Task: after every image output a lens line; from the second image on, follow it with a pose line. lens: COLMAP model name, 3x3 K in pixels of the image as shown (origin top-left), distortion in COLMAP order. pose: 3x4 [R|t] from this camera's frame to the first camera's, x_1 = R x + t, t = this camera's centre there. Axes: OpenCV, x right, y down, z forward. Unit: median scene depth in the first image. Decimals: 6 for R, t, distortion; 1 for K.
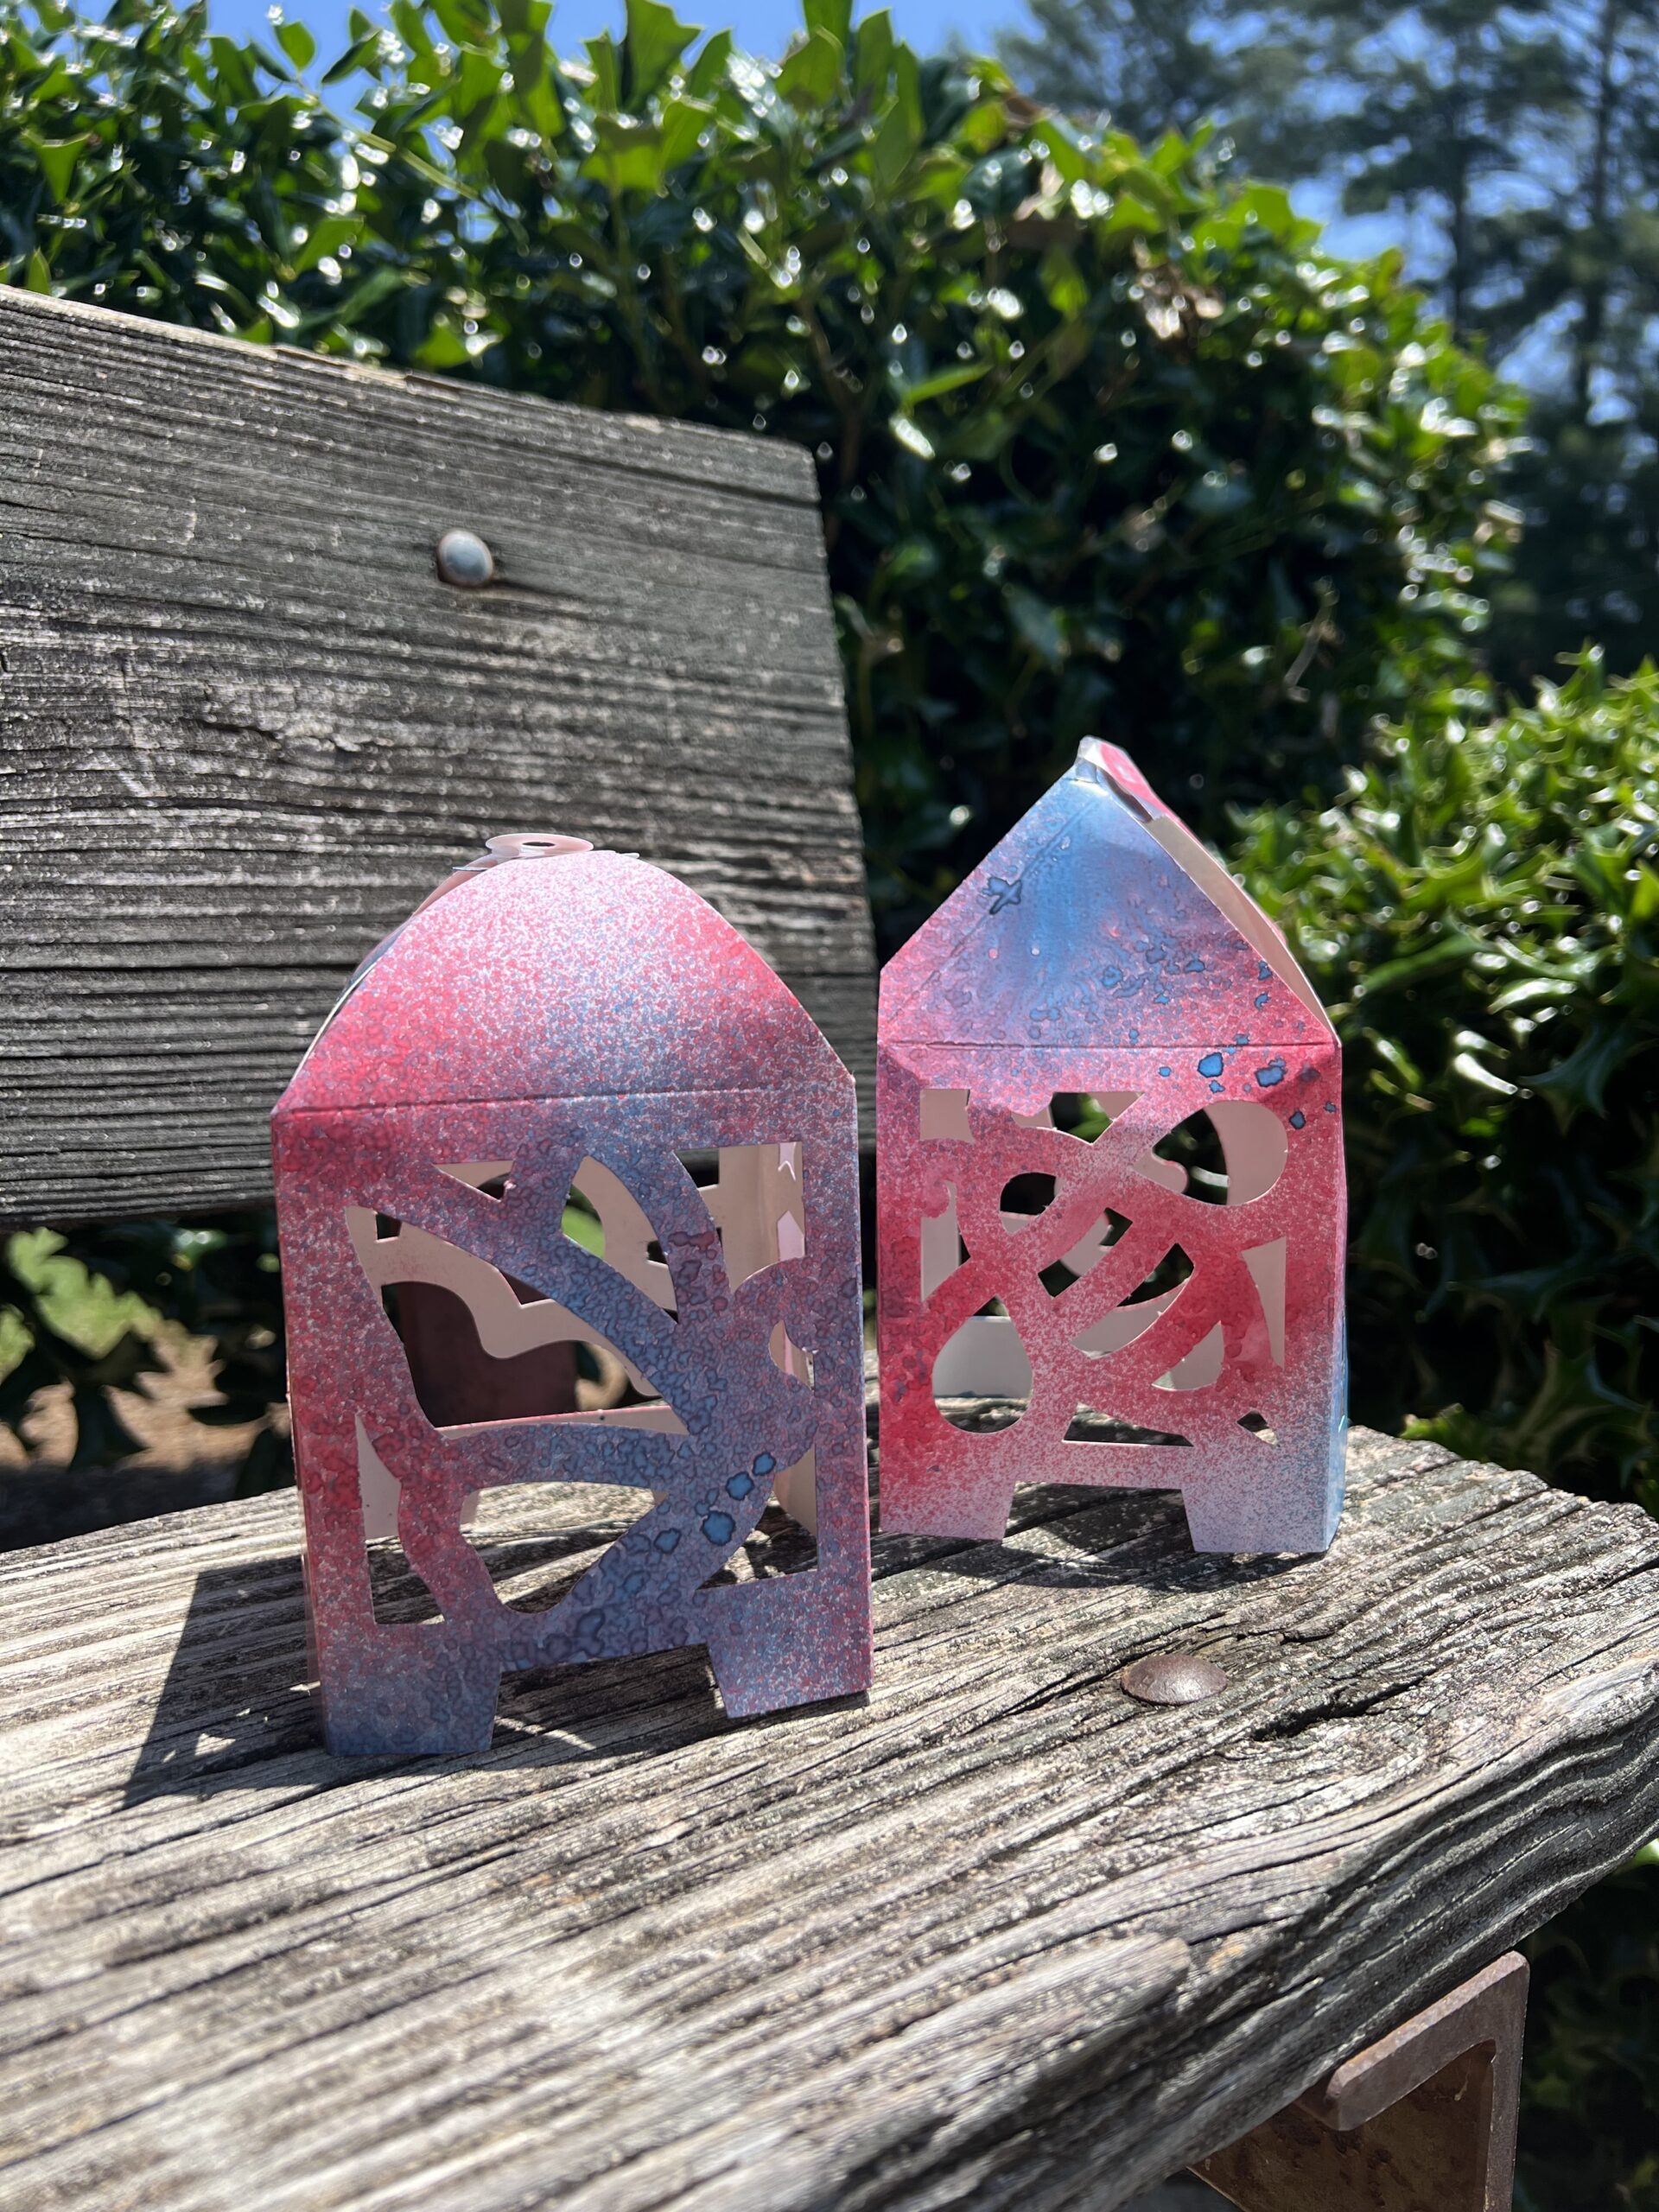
lens RADIAL K [[1687.9, 0, 866.6], [0, 1687.9, 1047.6], [0, 0, 1]] dist [0.026160, -0.045638]
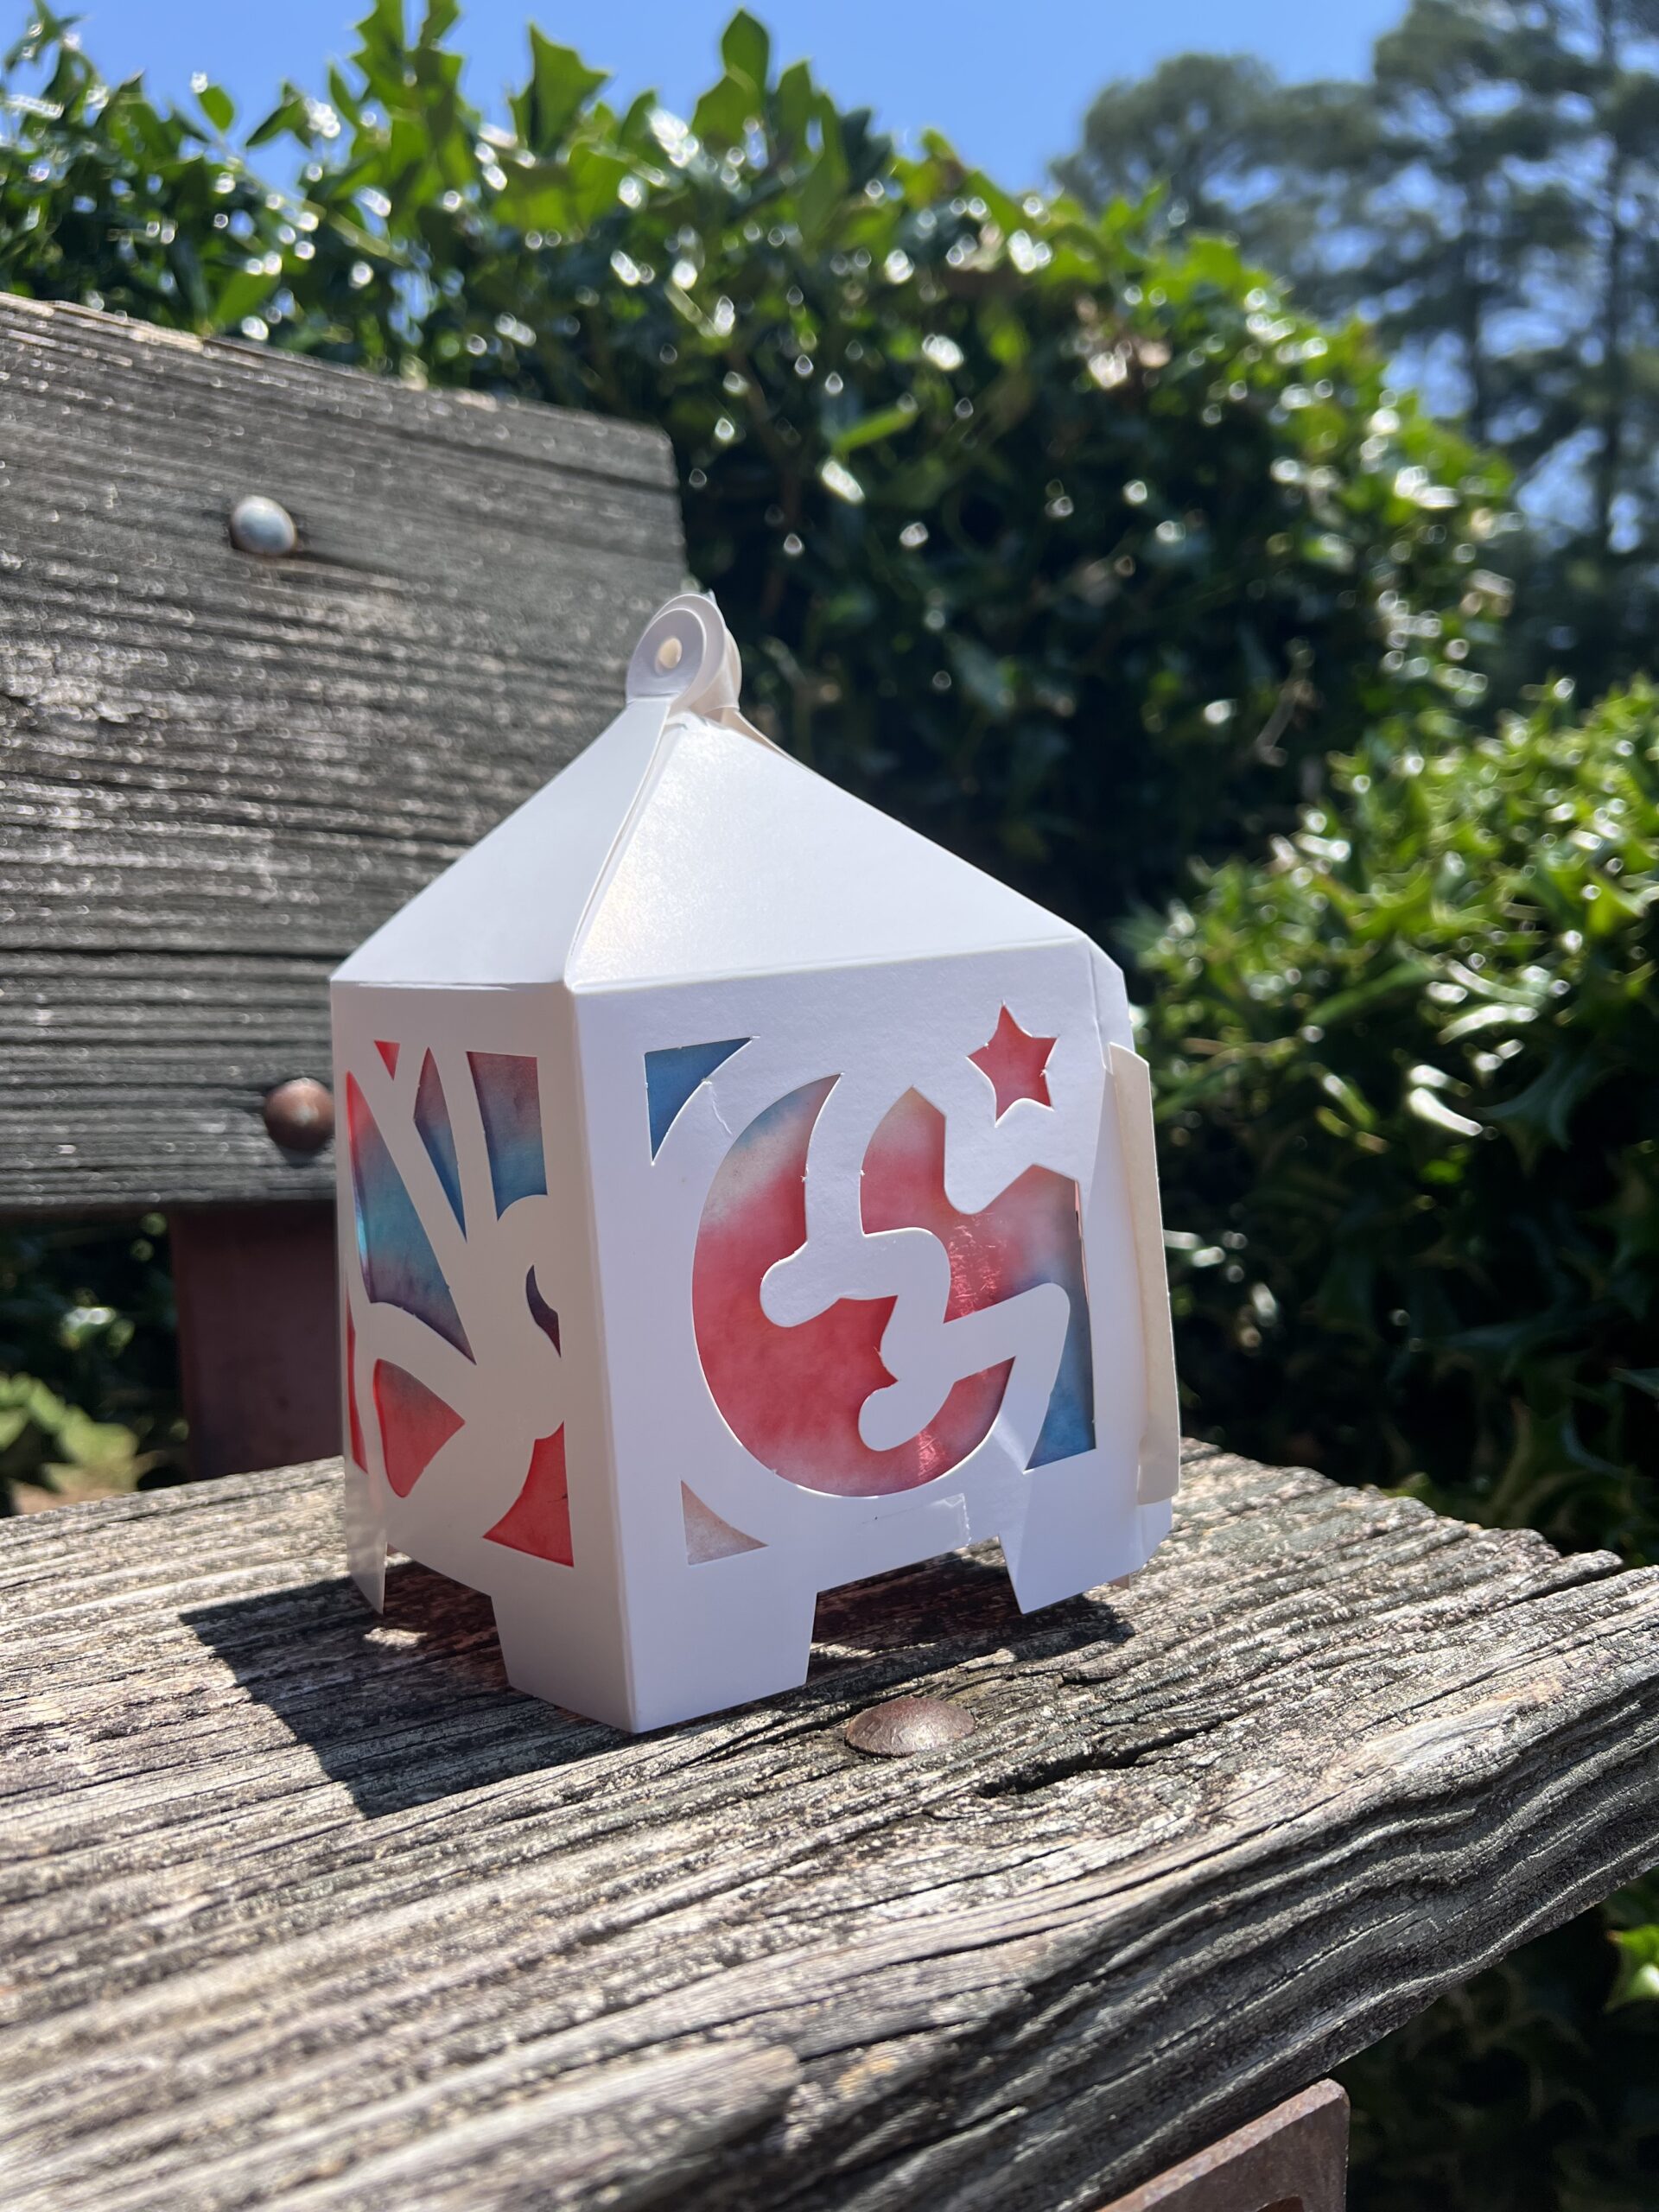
lens RADIAL K [[1687.9, 0, 855.4], [0, 1687.9, 1029.1], [0, 0, 1]] dist [0.026160, -0.045638]
pose [[0.999510, -0.013999, -0.027986, 0.115960], [0.011666, 0.996576, -0.081857, 0.069145], [0.029036, 0.081491, 0.996251, 0.109463]]
